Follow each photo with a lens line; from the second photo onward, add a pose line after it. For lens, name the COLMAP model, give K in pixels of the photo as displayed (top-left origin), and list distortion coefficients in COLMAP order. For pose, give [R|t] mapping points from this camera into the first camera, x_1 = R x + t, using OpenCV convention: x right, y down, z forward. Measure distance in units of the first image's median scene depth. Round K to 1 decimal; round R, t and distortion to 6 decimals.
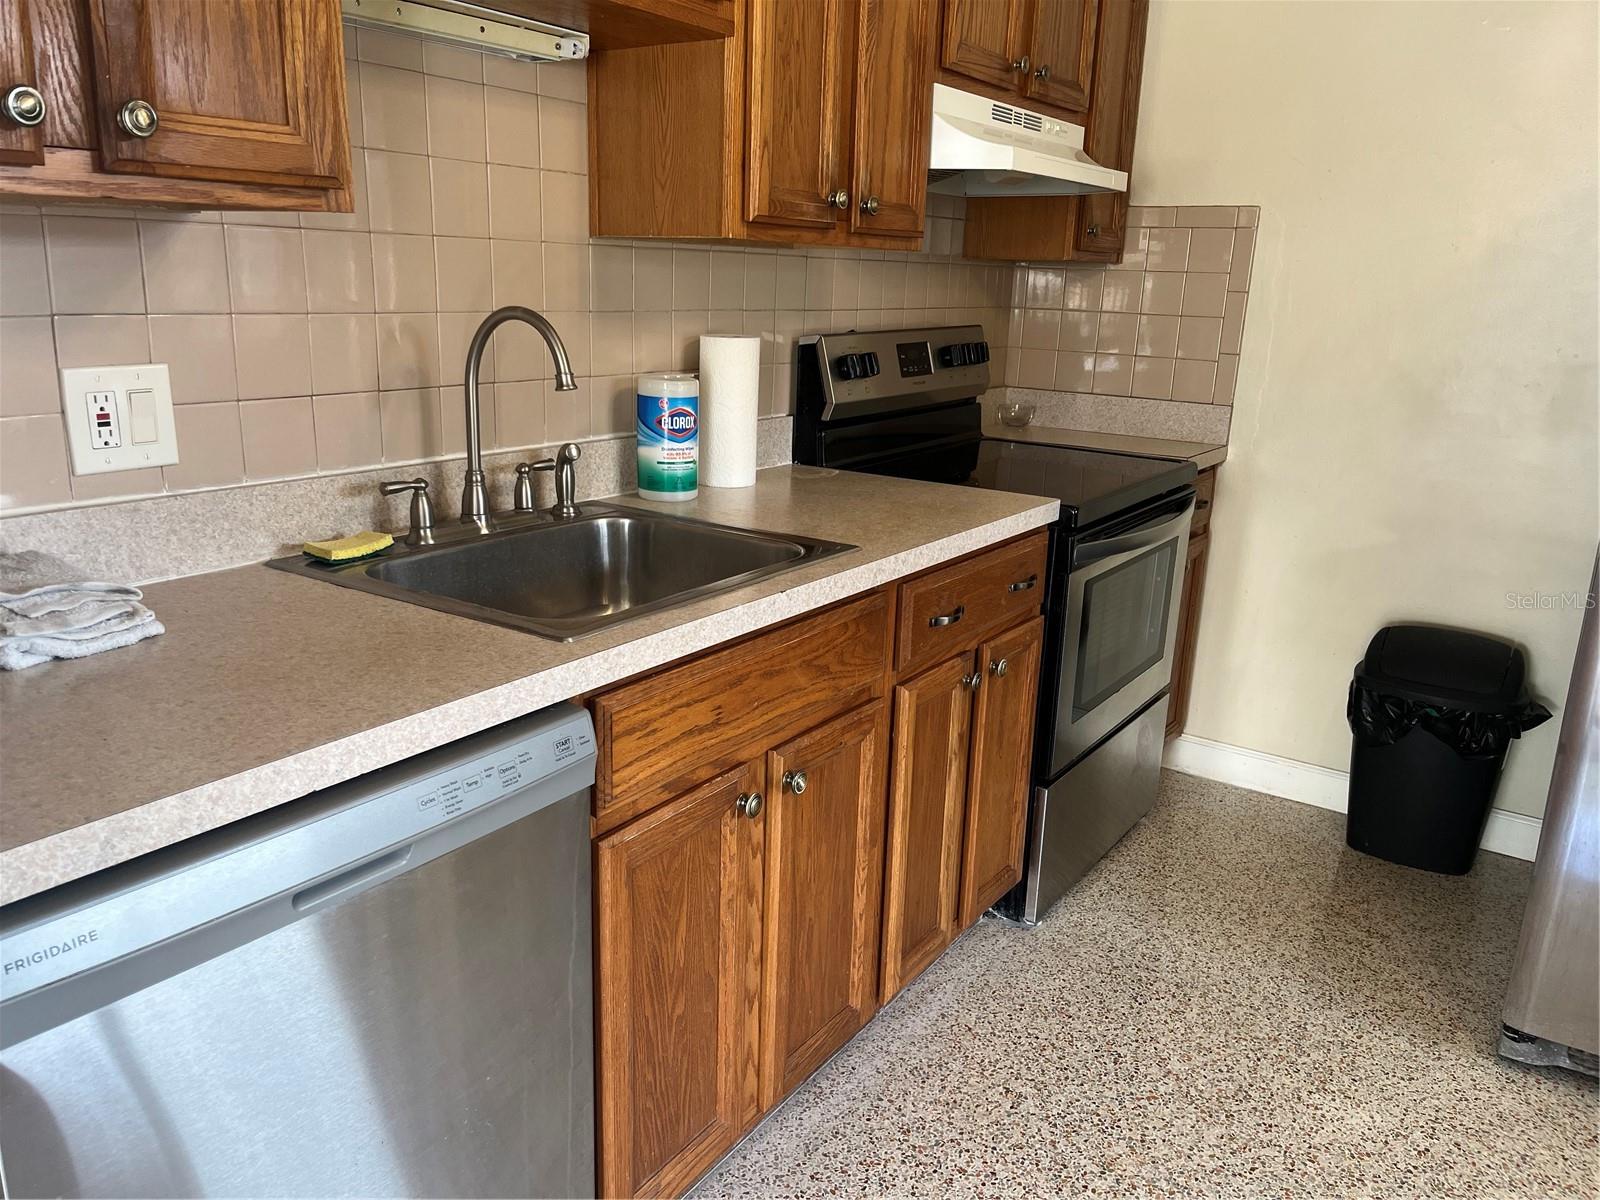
lens RADIAL K [[1213.6, 0, 790.7], [0, 1213.6, 610.2], [0, 0, 1]] dist [0.064130, -0.097471]
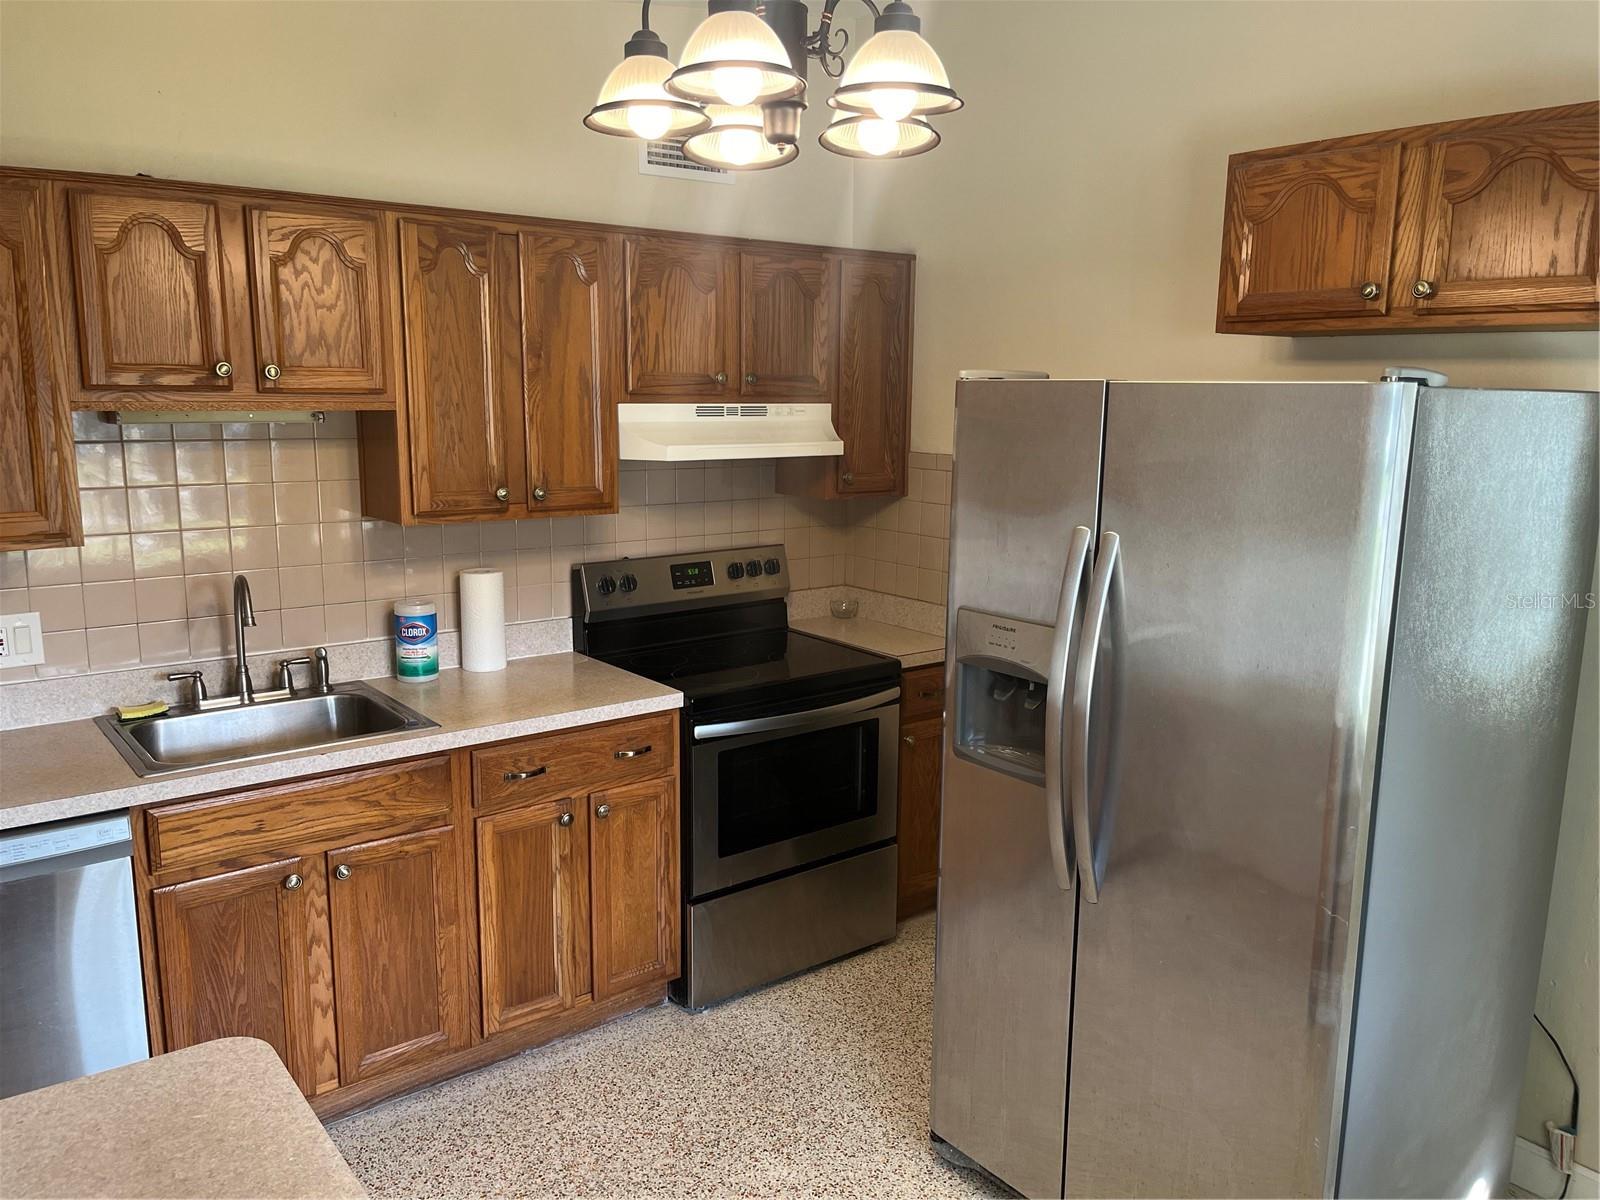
lens RADIAL K [[1213.6, 0, 798.0], [0, 1213.6, 605.2], [0, 0, 1]] dist [0.064130, -0.097471]
pose [[0.953170, 0.032642, -0.300670, 0.879515], [-0.061834, 0.994192, -0.088089, -0.087789], [0.296048, 0.102556, 0.949652, -0.336656]]
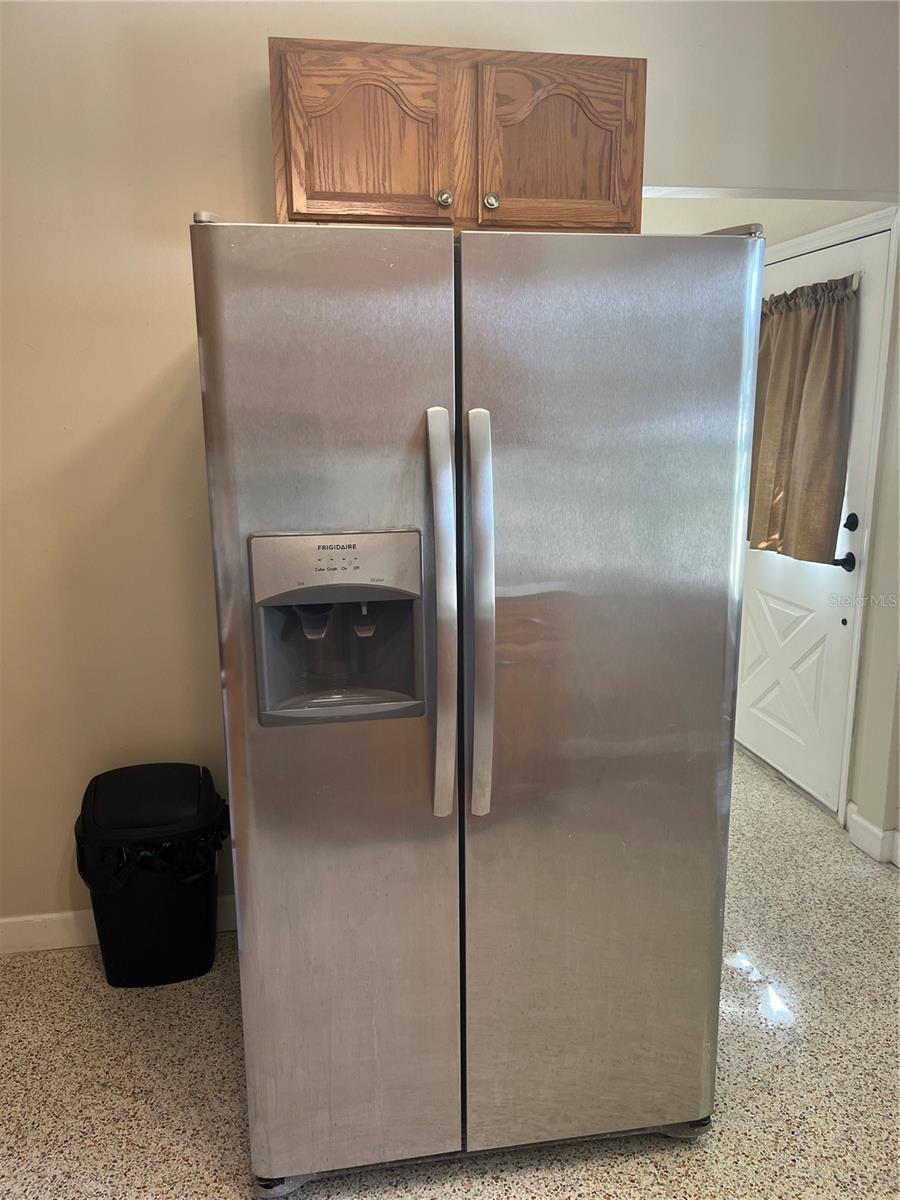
lens RADIAL K [[910.2, 0, 438.7], [0, 910.2, 621.2], [0, 0, 1]] dist [0.064130, -0.097471]
pose [[0.710289, -0.195087, 0.676336, 0.270149], [0.218487, 0.974473, 0.051628, -0.144744], [-0.669144, 0.111100, 0.734781, 0.277414]]
